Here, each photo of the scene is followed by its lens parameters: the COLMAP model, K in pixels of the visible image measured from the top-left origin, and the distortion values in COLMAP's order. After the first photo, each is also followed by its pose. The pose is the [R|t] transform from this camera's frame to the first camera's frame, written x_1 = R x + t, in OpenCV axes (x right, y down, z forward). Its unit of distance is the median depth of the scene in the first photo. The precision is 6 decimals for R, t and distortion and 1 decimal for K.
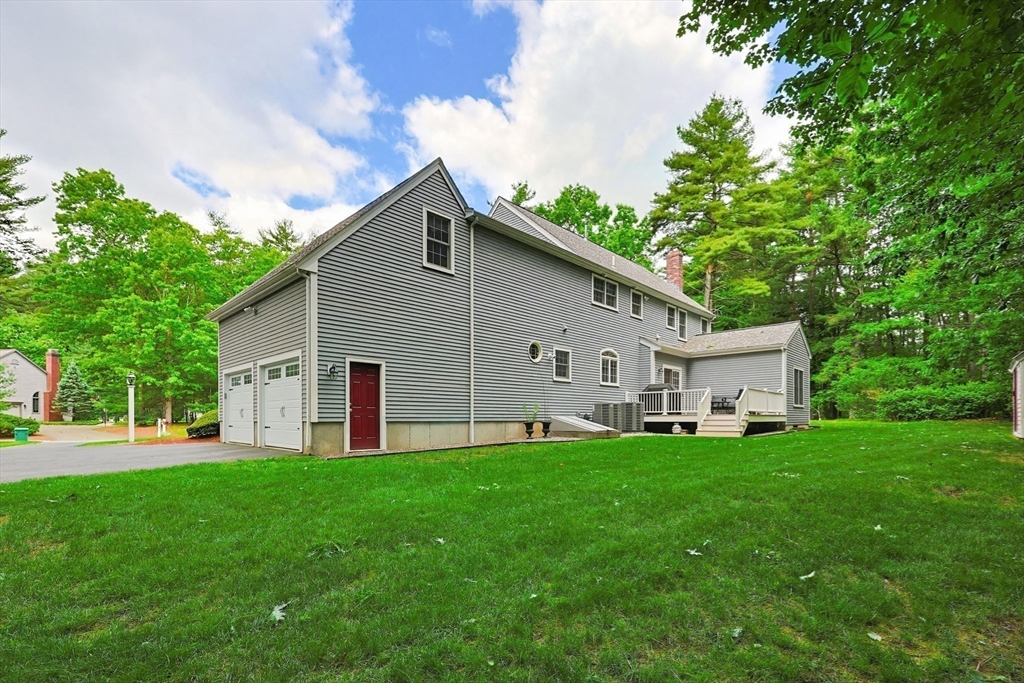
lens RADIAL K [[441.7, 0, 516.8], [0, 441.7, 346.7], [0, 0, 1]] dist [0.000612, 0.000074]
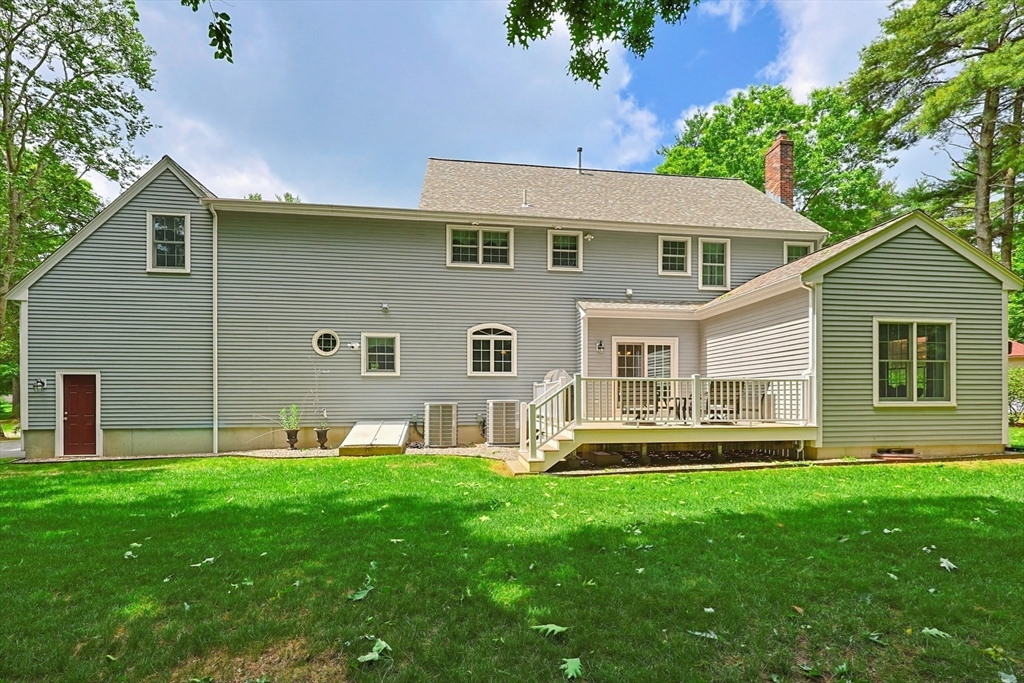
lens RADIAL K [[441.7, 0, 516.8], [0, 441.7, 346.7], [0, 0, 1]] dist [0.000612, 0.000074]
pose [[0.787383, -0.075102, -0.611873, 0.972801], [0.100240, 0.994939, 0.006873, 0.056870], [0.608260, -0.066746, 0.790927, 0.667816]]
